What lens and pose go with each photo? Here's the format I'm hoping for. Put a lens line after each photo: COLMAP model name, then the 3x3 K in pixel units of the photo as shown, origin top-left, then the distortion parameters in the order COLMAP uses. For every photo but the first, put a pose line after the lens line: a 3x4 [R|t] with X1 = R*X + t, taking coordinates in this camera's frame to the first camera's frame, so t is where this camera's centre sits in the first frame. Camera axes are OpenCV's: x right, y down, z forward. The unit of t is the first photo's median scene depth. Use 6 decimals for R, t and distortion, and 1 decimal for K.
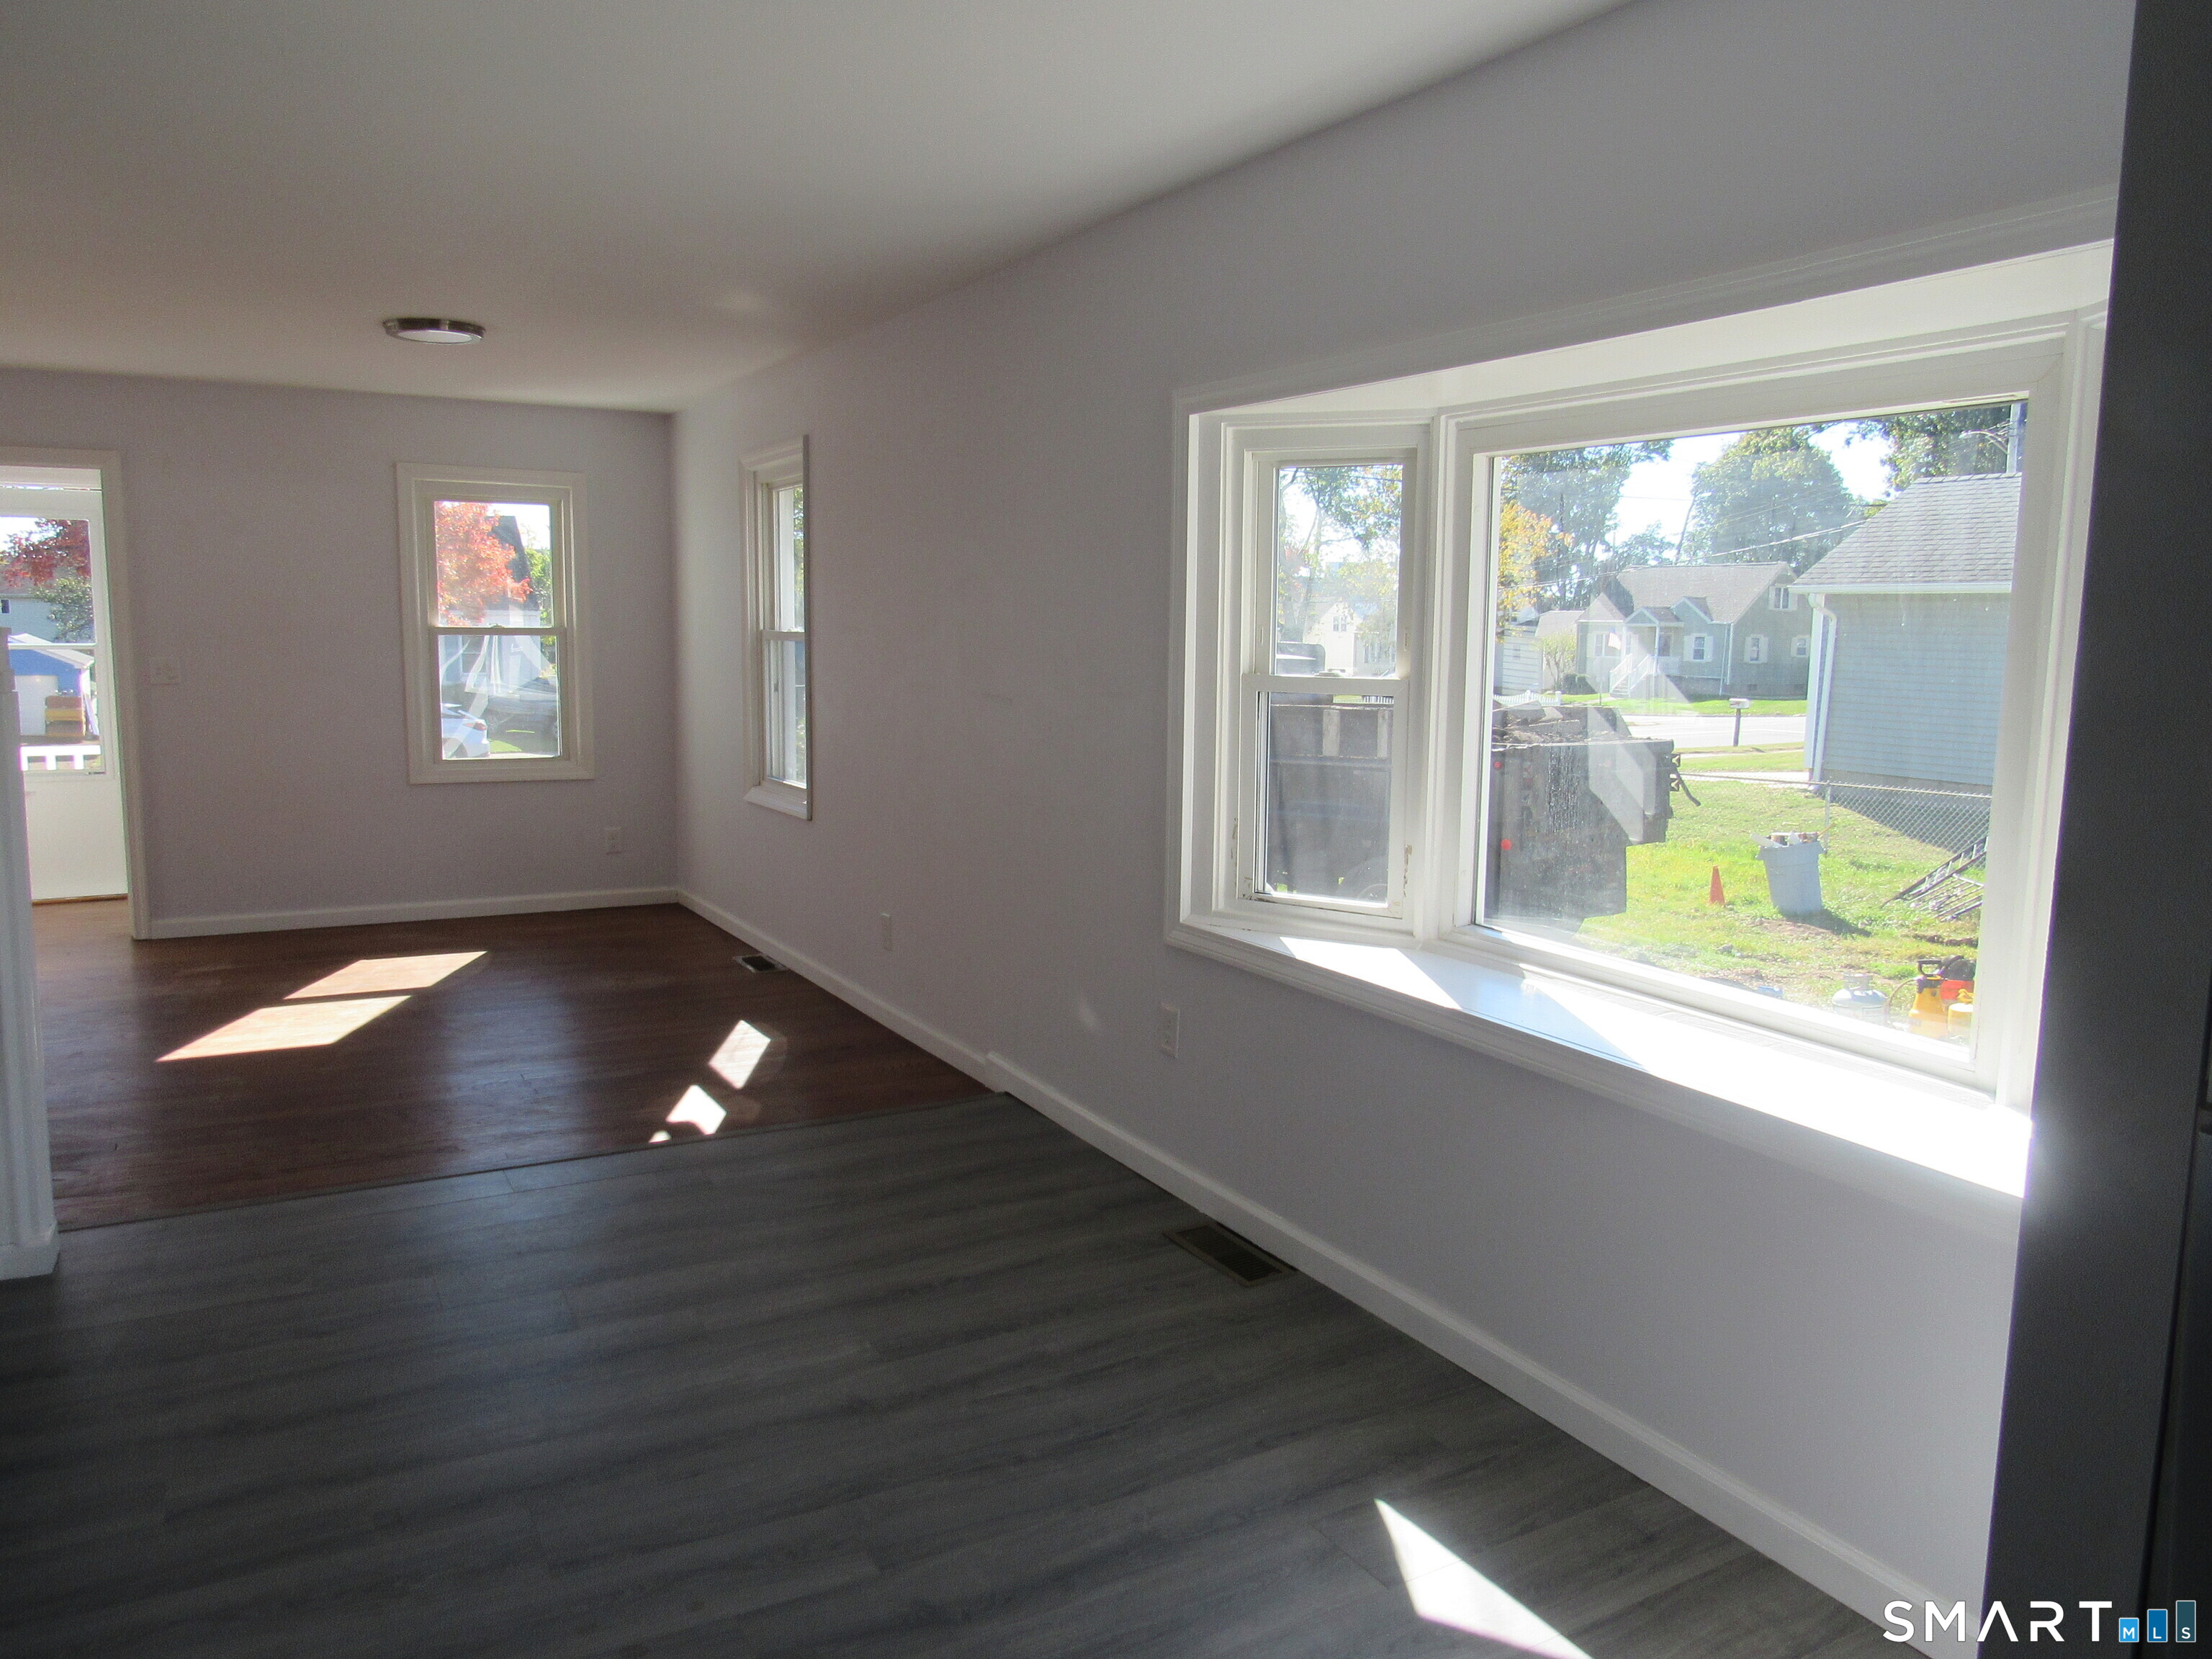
lens RADIAL K [[1607.9, 0, 1106.0], [0, 1607.9, 829.5], [0, 0, 1]] dist [-0.011591, 0.005158]
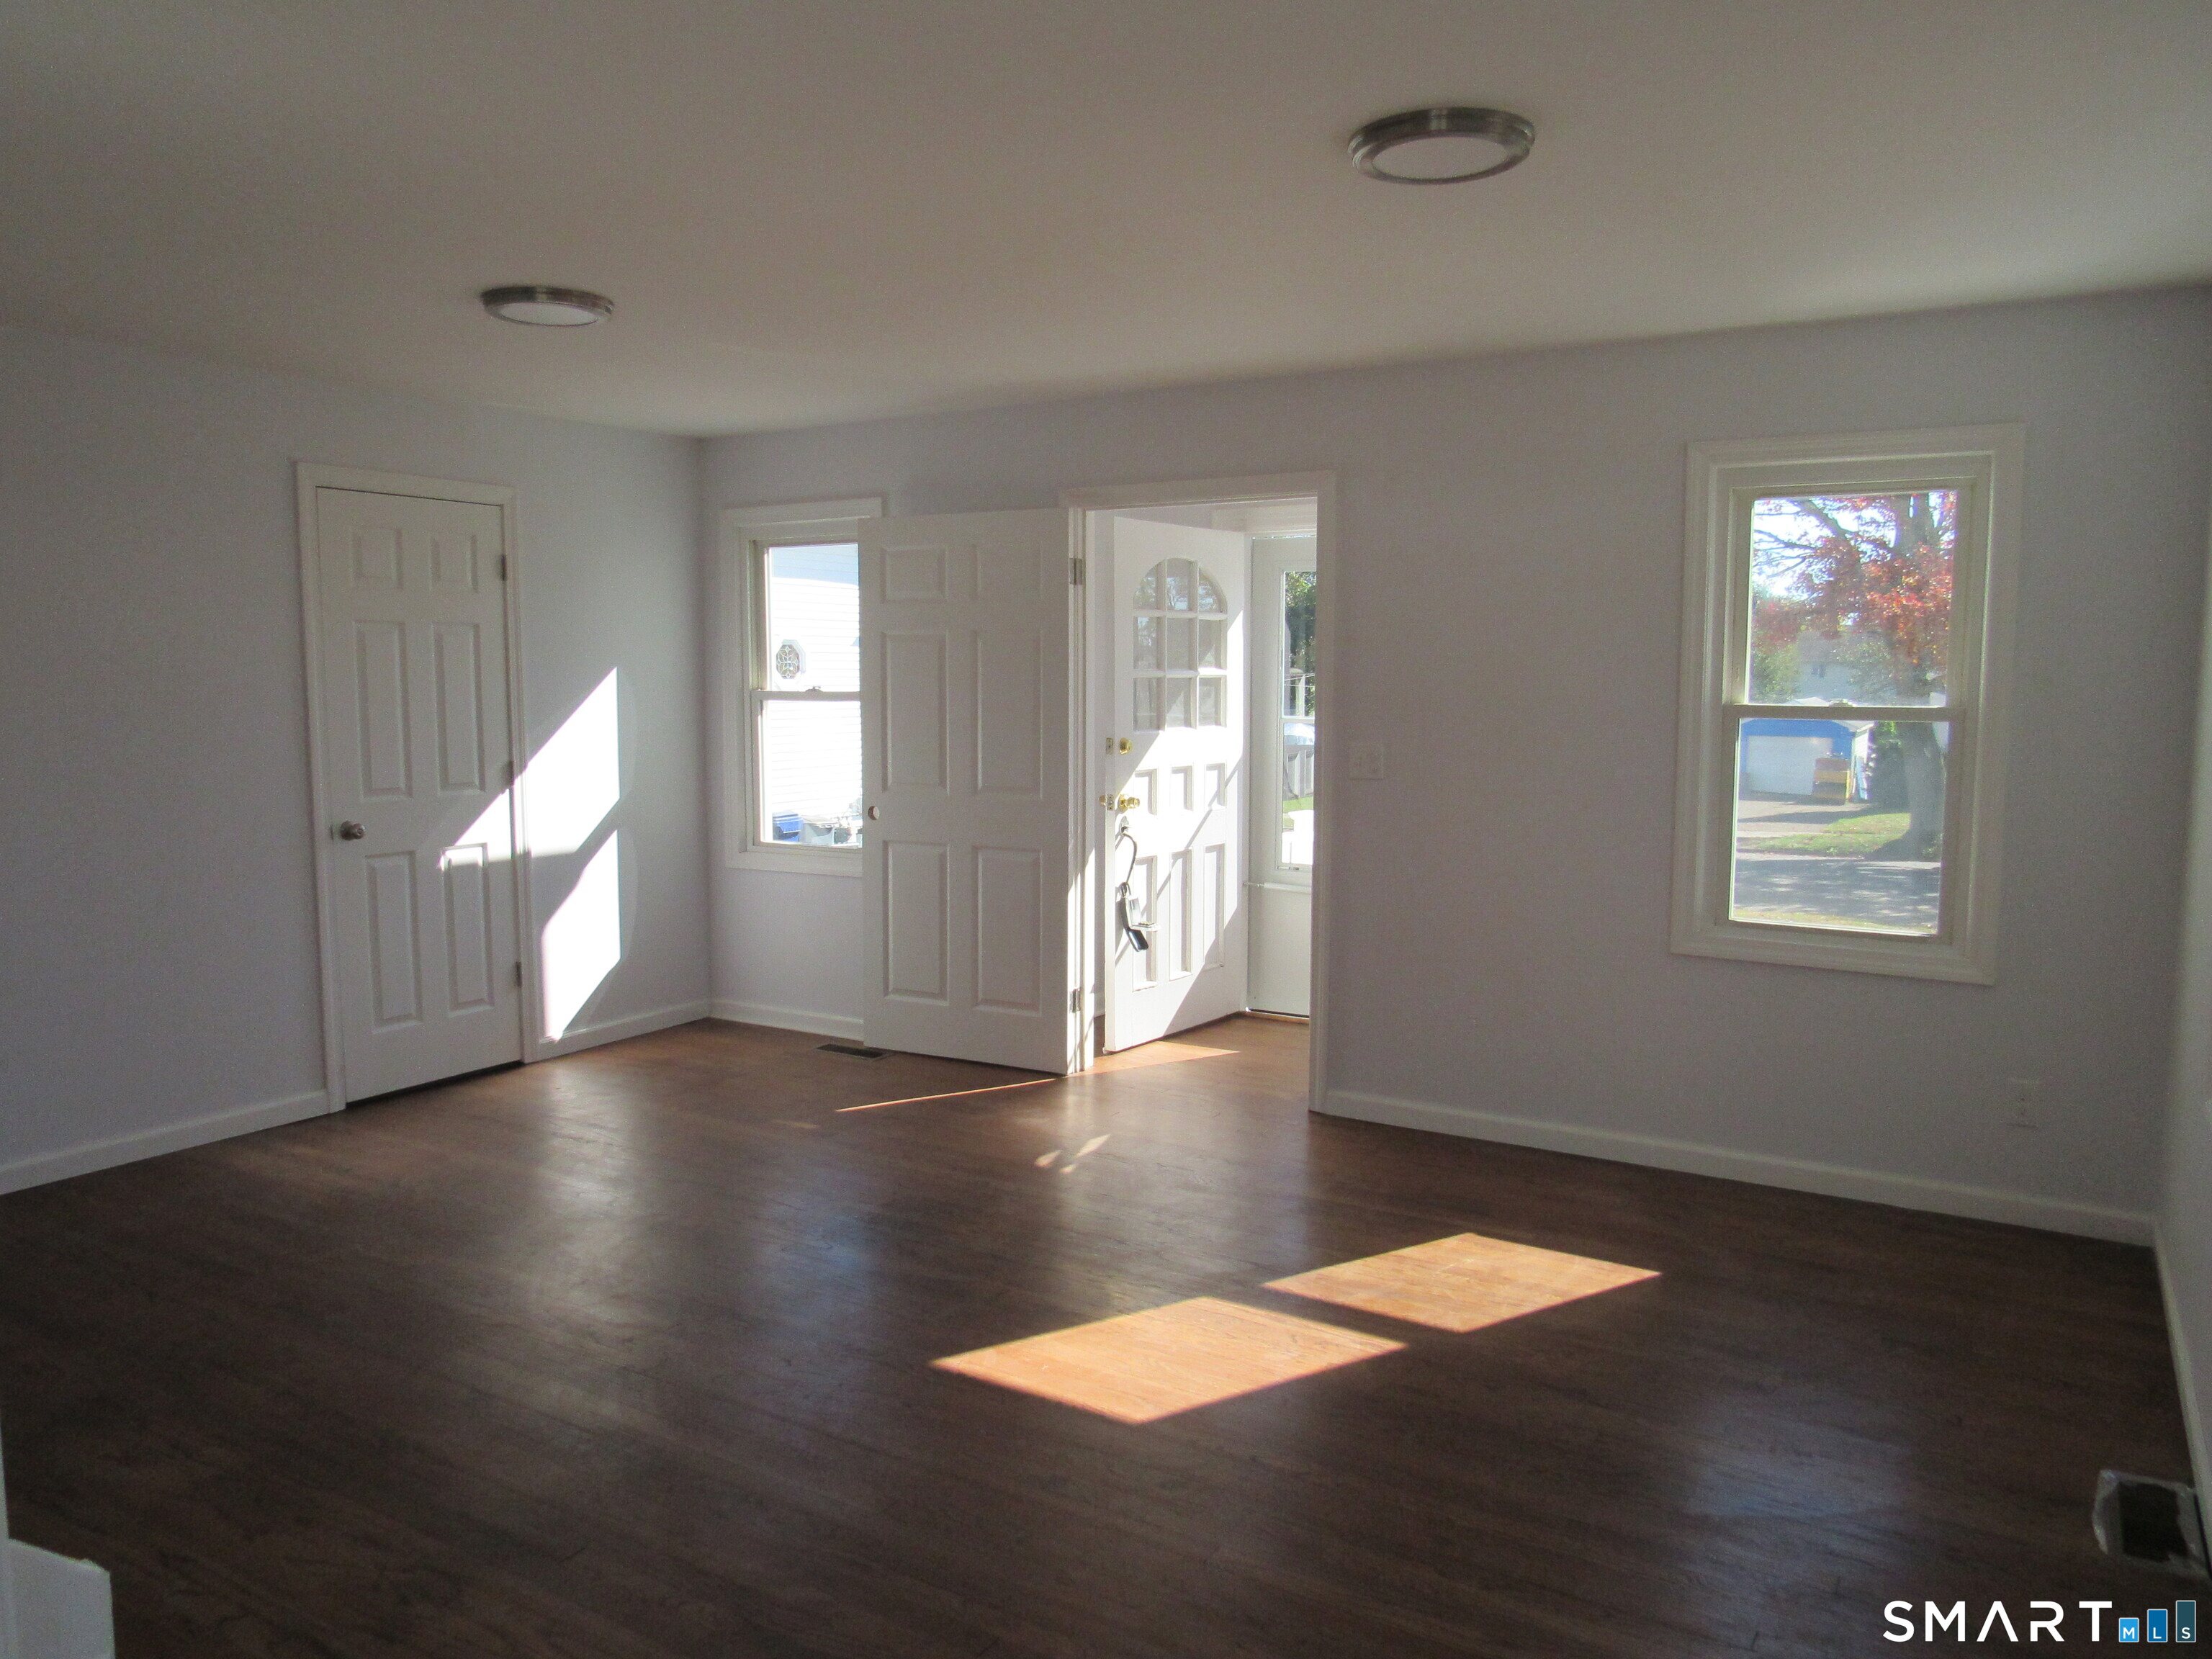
lens RADIAL K [[1607.9, 0, 1106.0], [0, 1607.9, 829.5], [0, 0, 1]] dist [-0.011591, 0.005158]
pose [[0.500804, 0.076254, -0.862195, -0.004939], [-0.109430, 0.993697, 0.024321, -0.064257], [0.858616, 0.082170, 0.505991, 0.462164]]
